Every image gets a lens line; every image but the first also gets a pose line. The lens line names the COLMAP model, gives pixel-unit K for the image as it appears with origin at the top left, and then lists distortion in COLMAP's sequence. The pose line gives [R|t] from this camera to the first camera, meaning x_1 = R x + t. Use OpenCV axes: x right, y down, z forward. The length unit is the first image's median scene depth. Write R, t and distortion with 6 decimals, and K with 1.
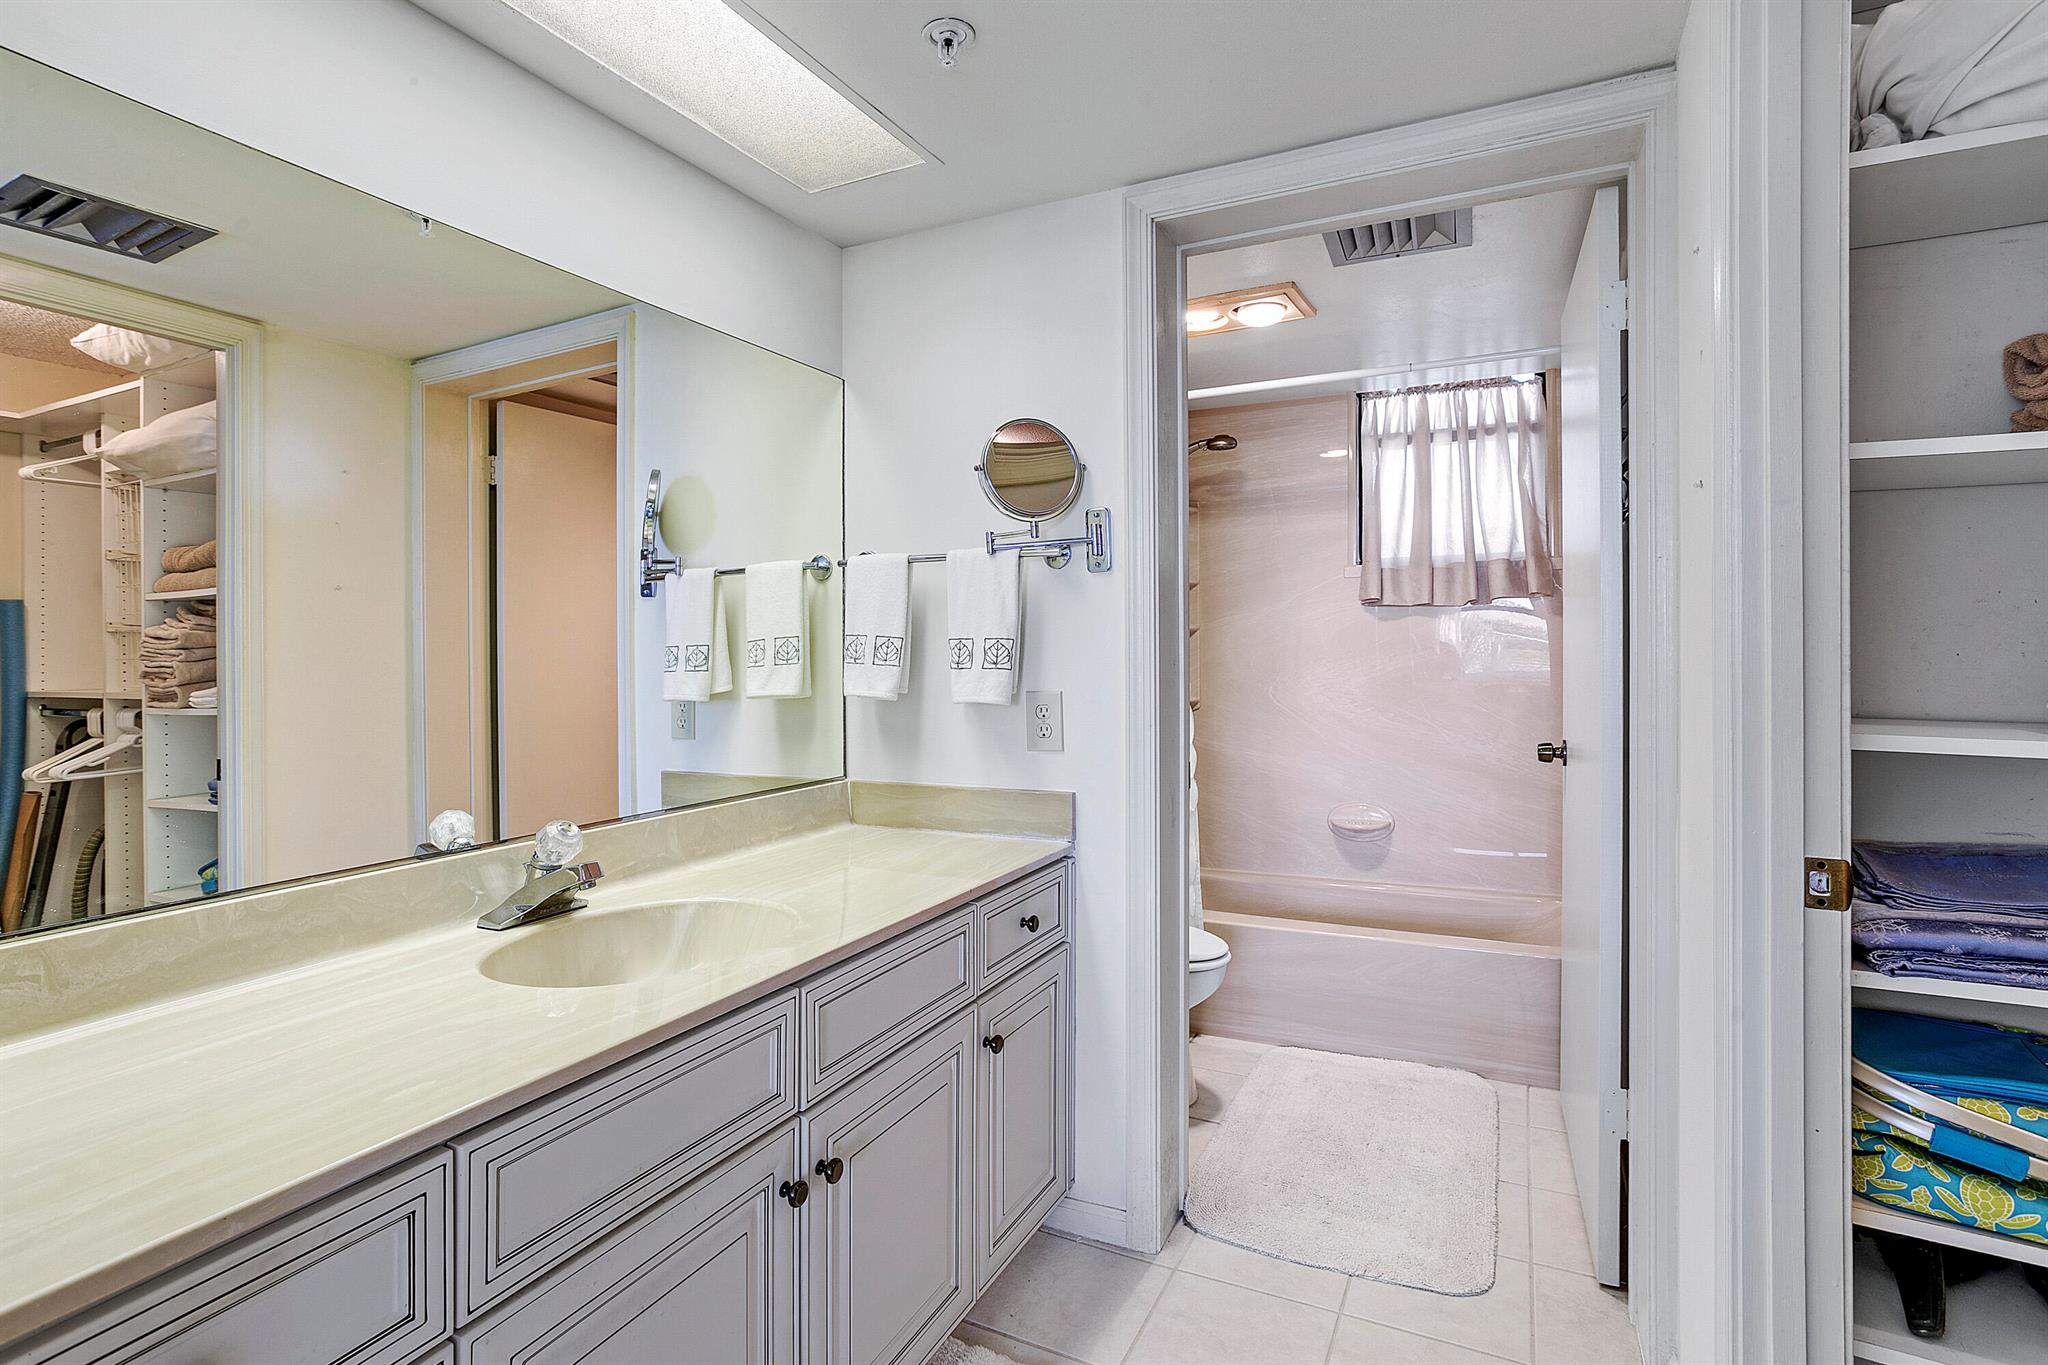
lens RADIAL K [[992.9, 0, 1018.6], [0, 992.9, 662.5], [0, 0, 1]] dist [-0.023361, 0.007355]
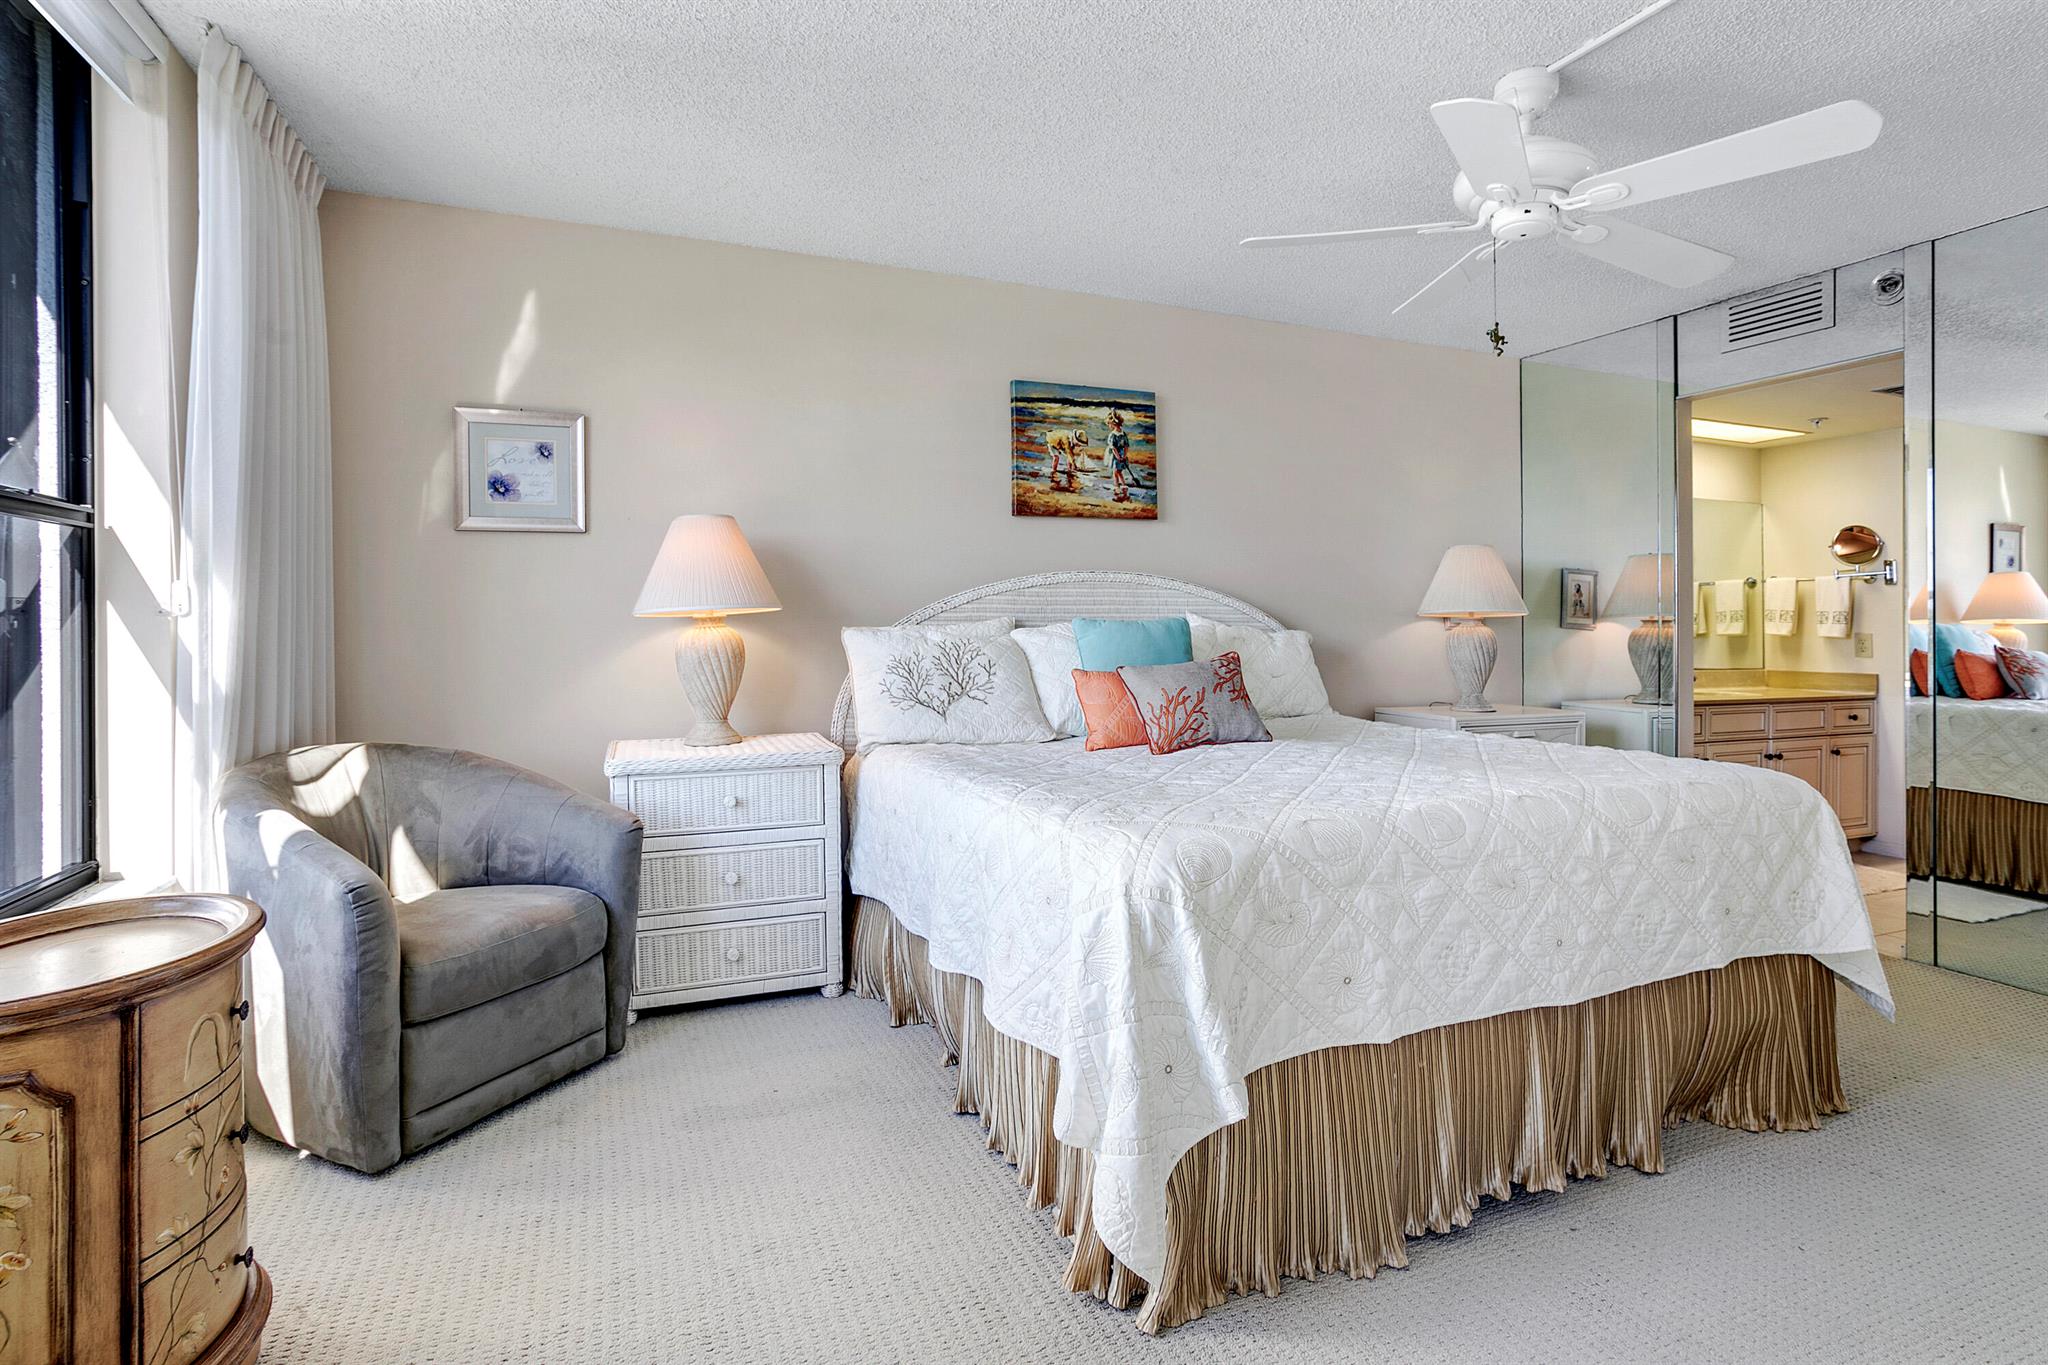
lens RADIAL K [[992.9, 0, 1081.3], [0, 992.9, 622.5], [0, 0, 1]] dist [-0.023361, 0.007355]
pose [[0.771035, 0.007573, -0.636748, 0.078073], [-0.015176, 0.999864, -0.006484, 0.047398], [0.636612, 0.014662, 0.771045, -2.084489]]
